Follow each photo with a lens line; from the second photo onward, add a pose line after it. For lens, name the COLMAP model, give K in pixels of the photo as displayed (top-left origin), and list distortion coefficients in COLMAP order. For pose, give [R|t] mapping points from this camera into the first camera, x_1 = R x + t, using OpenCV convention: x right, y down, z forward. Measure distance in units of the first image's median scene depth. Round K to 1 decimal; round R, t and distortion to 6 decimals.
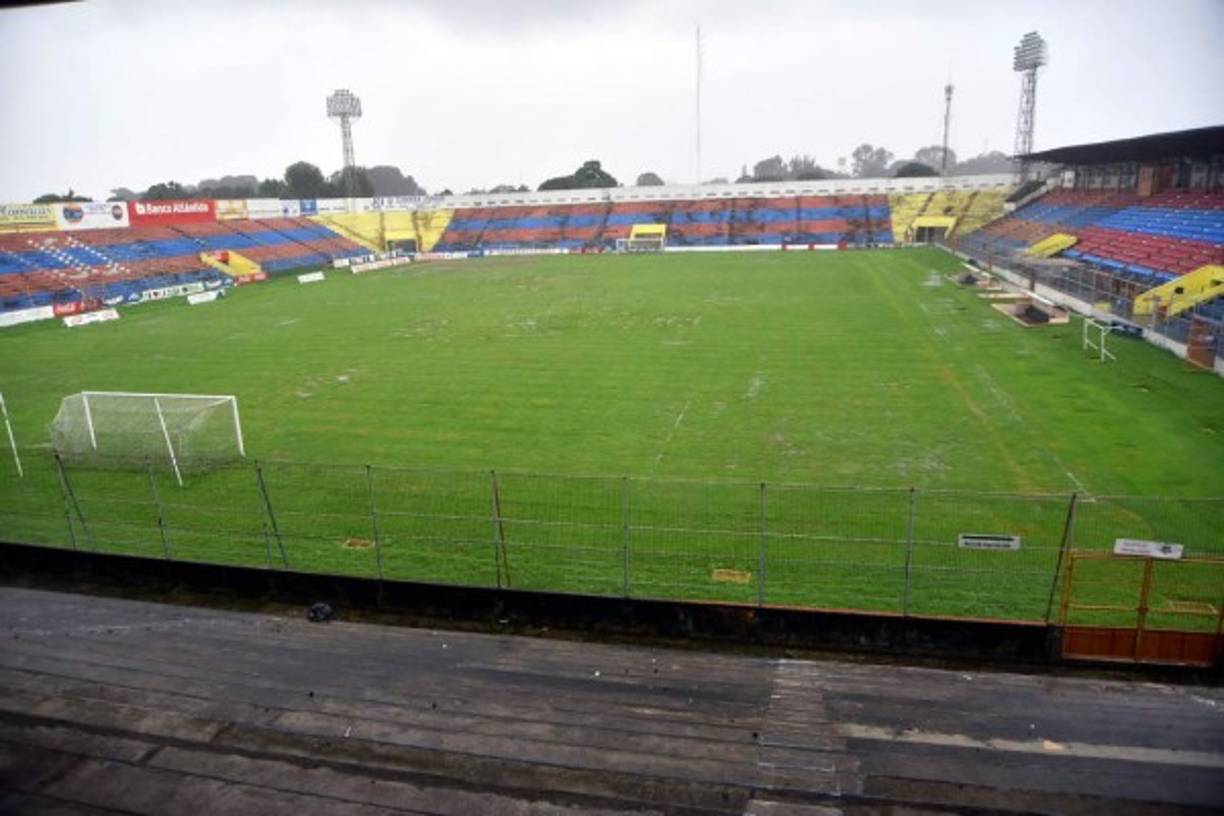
lens RADIAL K [[808.3, 0, 615.9], [0, 808.3, 424.2], [0, 0, 1]] dist [-0.042459, 0.008123]
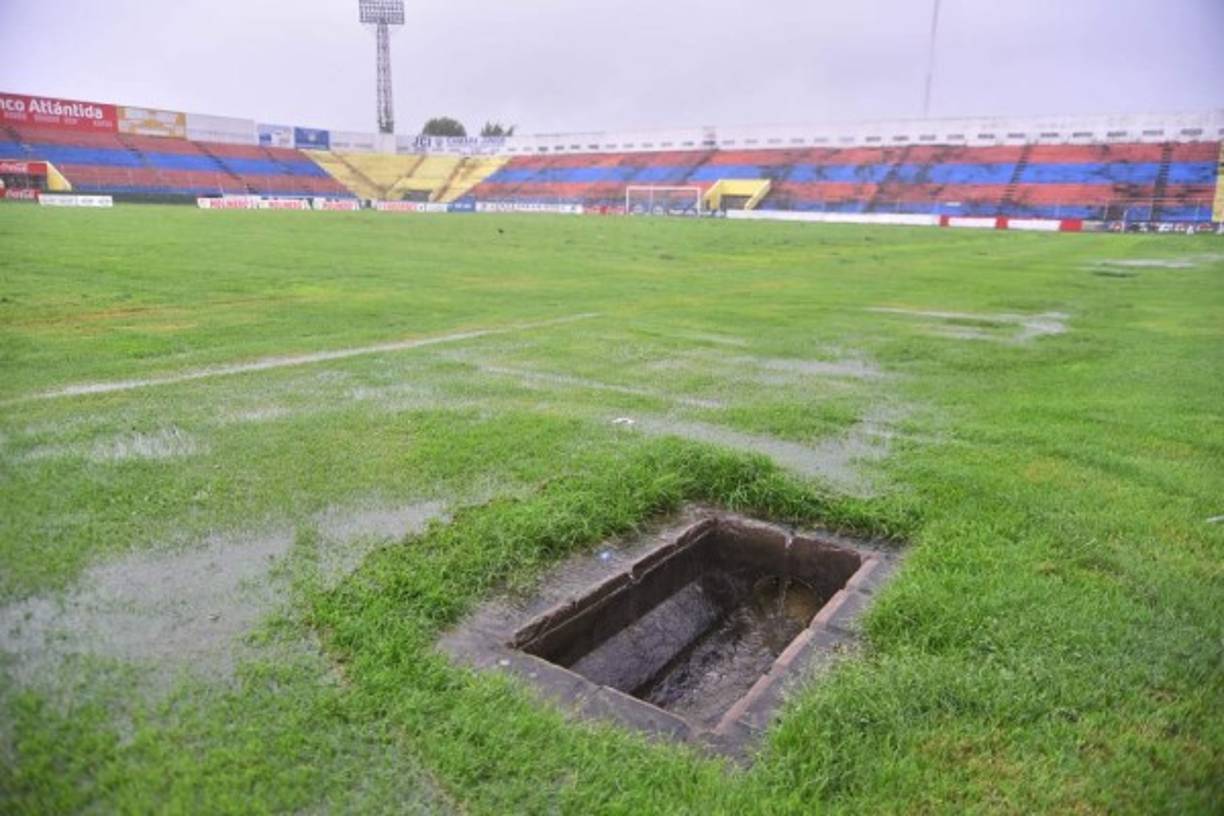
lens RADIAL K [[817.5, 0, 610.3], [0, 817.5, 420.7], [0, 0, 1]] dist [-0.044161, 0.012840]
pose [[0.920061, 0.152055, -0.361063, 0.196389], [-0.160856, 0.986961, 0.005747, -0.060375], [0.357229, 0.052792, 0.932524, 0.418513]]
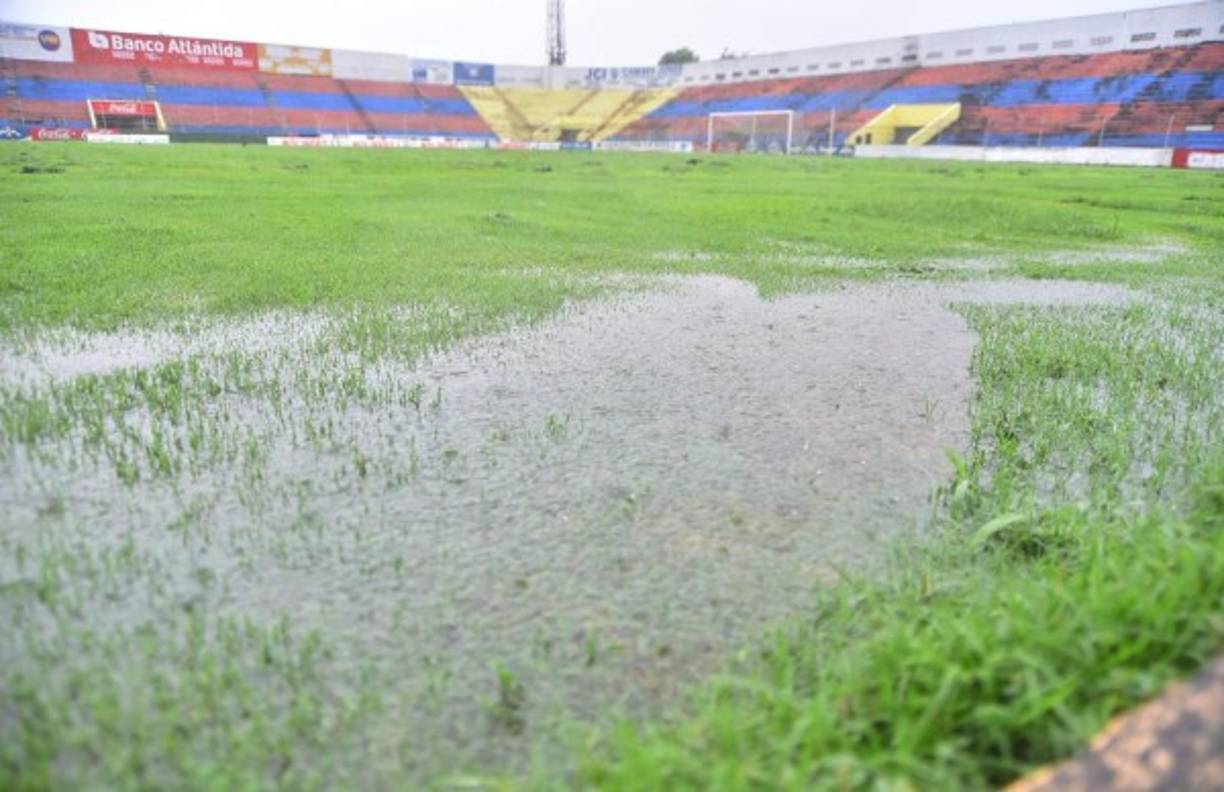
lens RADIAL K [[823.1, 0, 611.6], [0, 823.1, 424.6], [0, 0, 1]] dist [-0.034404, 0.007882]
pose [[0.713784, 0.265329, -0.648162, 0.249160], [-0.233648, 0.962655, 0.136766, -0.106698], [0.660244, 0.053820, 0.749121, 0.584698]]
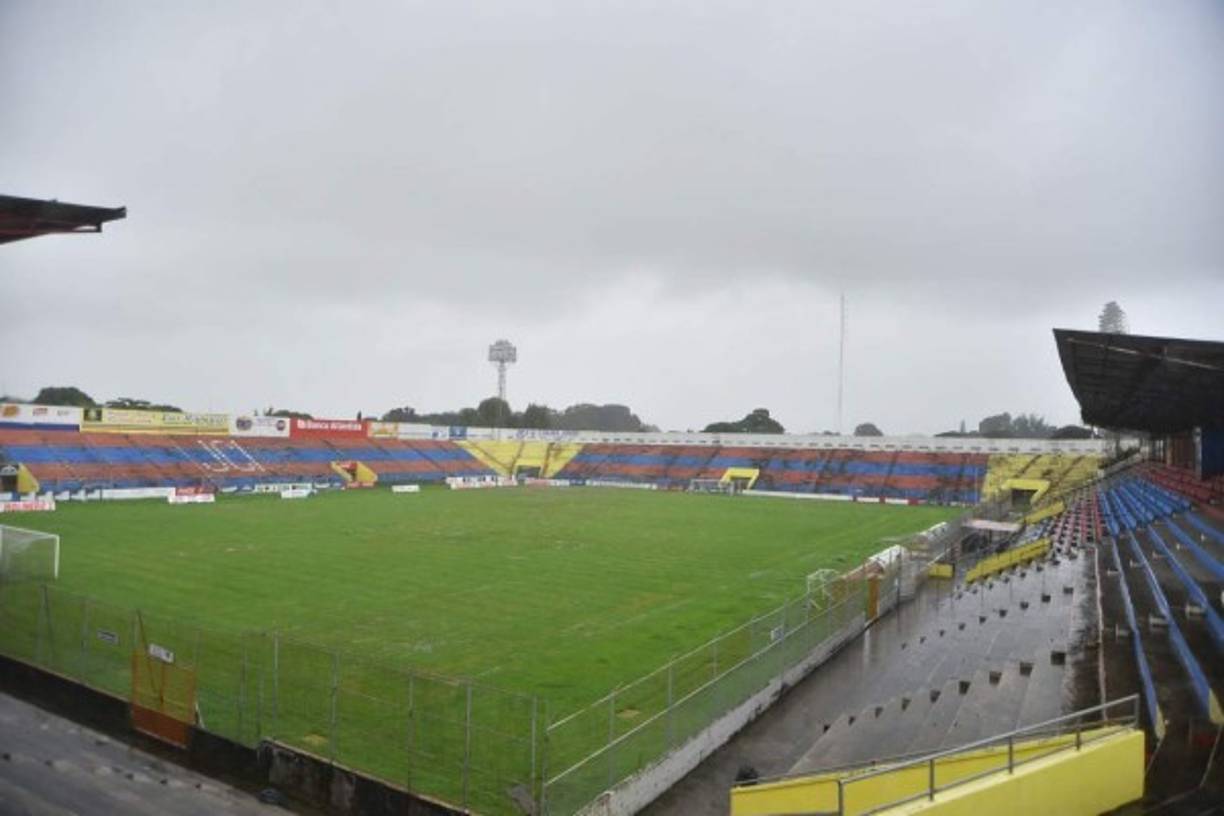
lens RADIAL K [[828.6, 0, 616.4], [0, 828.6, 429.0], [0, 0, 1]] dist [-0.035709, 0.022429]
pose [[0.950790, 0.054978, -0.304920, 0.211766], [-0.139061, 0.955162, -0.261394, 0.007347], [0.276877, 0.290933, 0.915804, -0.046229]]
